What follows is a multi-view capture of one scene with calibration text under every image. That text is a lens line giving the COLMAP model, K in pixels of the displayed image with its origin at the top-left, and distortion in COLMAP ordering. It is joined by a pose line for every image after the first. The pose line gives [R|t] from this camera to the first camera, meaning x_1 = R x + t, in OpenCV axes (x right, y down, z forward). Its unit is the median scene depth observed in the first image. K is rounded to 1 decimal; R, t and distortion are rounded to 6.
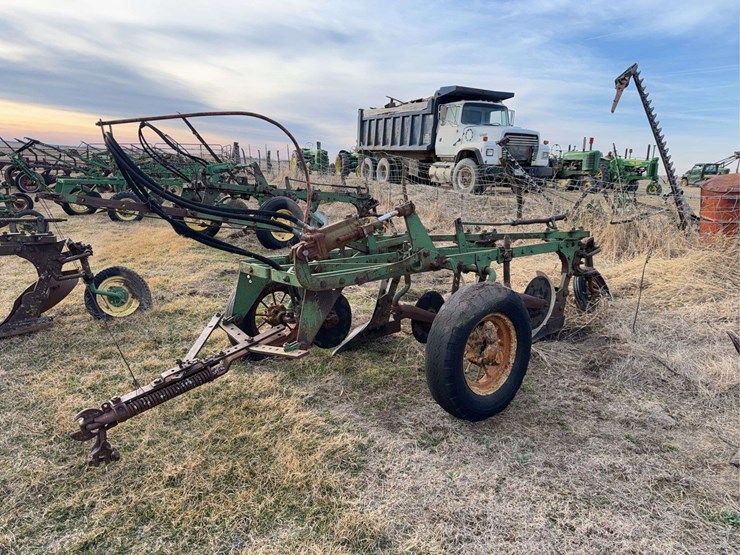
lens RADIAL K [[510.2, 0, 370.0], [0, 510.2, 277.5], [0, 0, 1]] dist [0.048202, -0.073687]
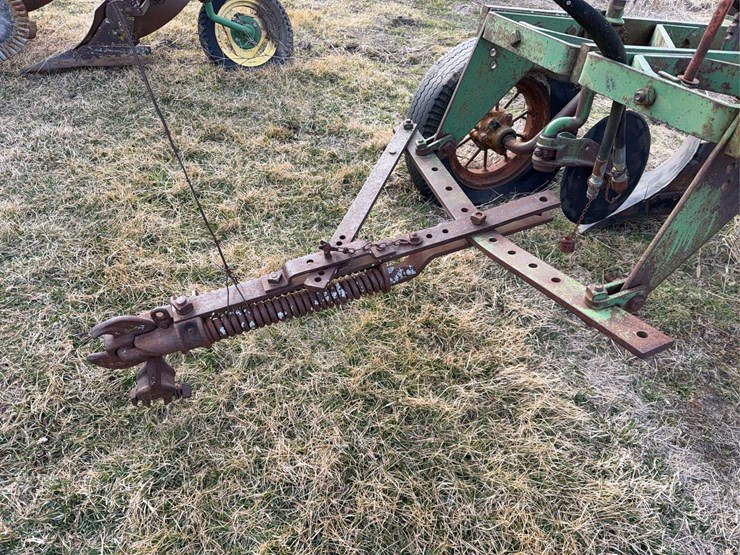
lens RADIAL K [[510.2, 0, 370.0], [0, 510.2, 277.5], [0, 0, 1]] dist [0.048202, -0.073687]
pose [[0.944368, 0.280947, -0.170991, -0.174490], [-0.182115, 0.879614, 0.439447, -0.005397], [0.273867, -0.383859, 0.881844, 0.423822]]
